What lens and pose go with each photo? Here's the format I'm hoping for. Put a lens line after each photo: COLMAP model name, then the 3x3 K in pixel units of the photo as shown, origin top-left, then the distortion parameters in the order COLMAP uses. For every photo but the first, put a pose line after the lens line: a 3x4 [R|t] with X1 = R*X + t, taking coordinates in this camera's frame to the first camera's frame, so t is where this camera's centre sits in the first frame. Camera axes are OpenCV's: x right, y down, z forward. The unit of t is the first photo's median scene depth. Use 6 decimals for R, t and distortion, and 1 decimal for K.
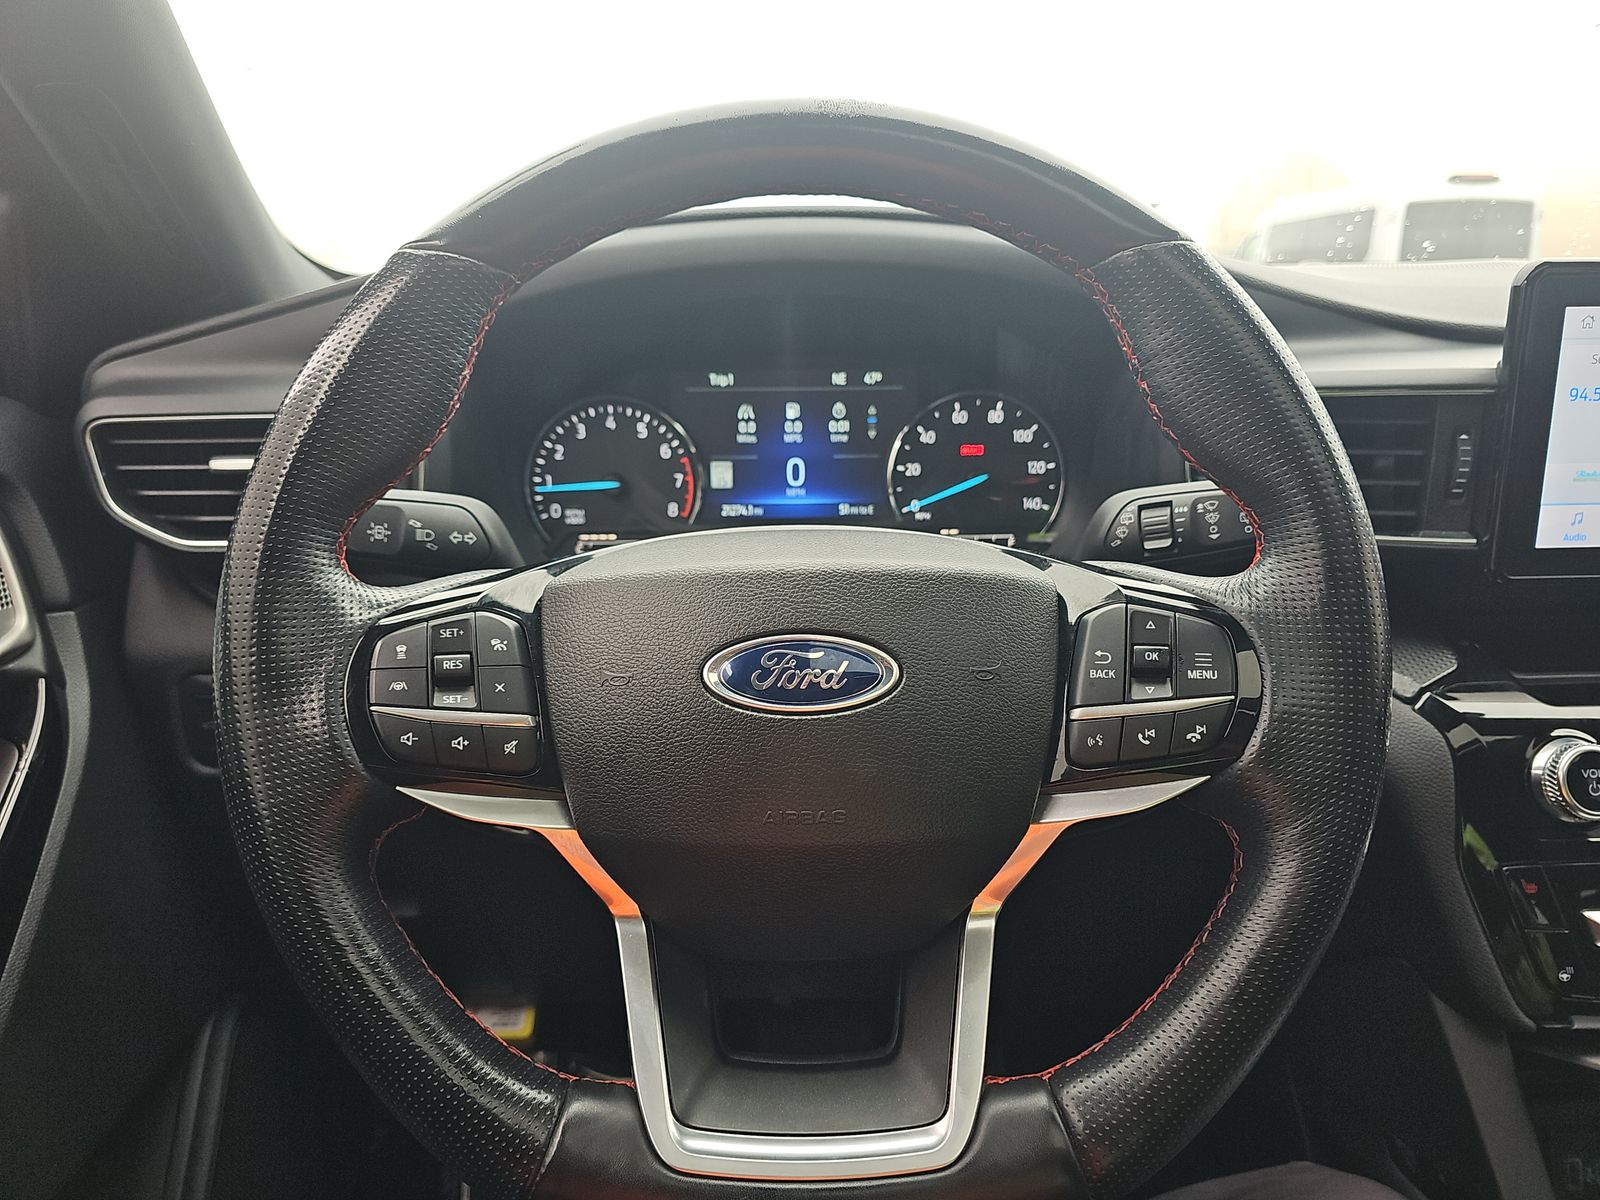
lens RADIAL K [[1057.3, 0, 800.0], [0, 1057.3, 600.0], [0, 0, 1]] dist [0.003577, 0.001308]
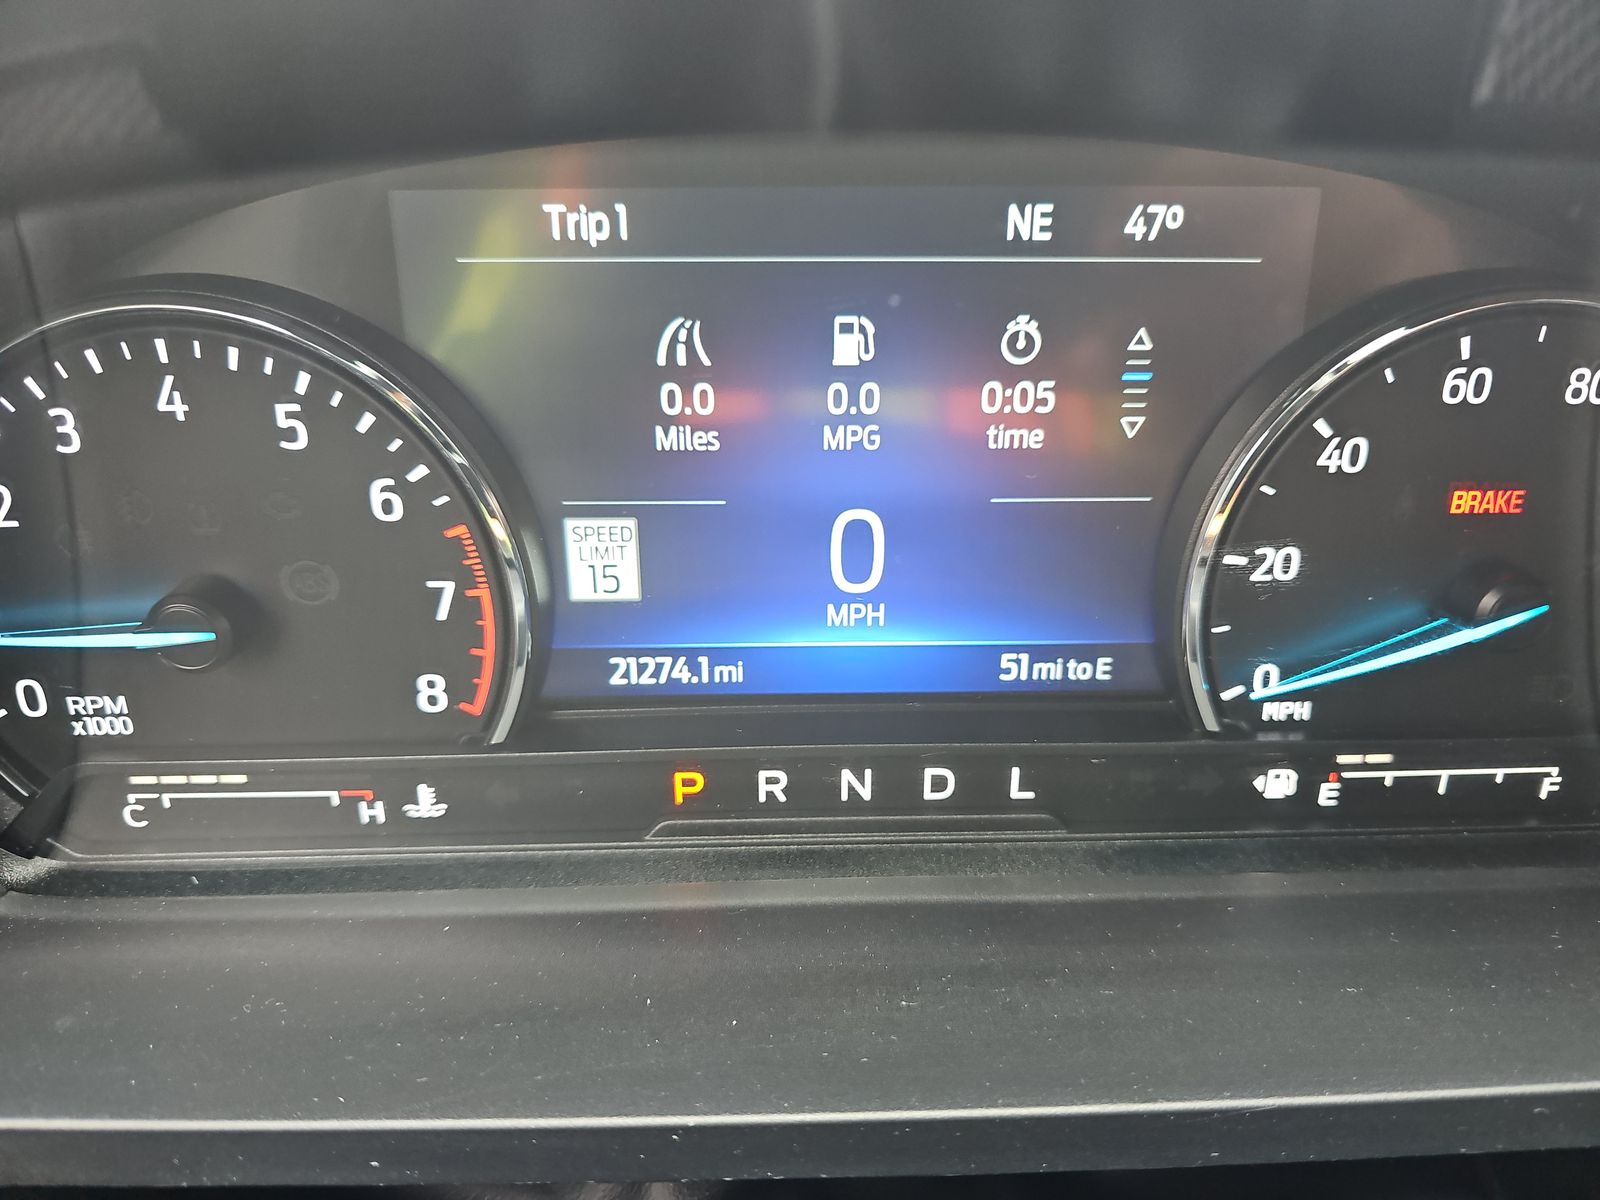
lens RADIAL K [[1158.4, 0, 800.0], [0, 1158.4, 600.0], [0, 0, 1]] dist [-0.038788, 0.000702]
pose [[0.999937, 0.010560, -0.003744, -0.018851], [-0.009512, 0.976697, 0.214412, -0.178678], [0.005921, -0.214363, 0.976736, 0.698450]]
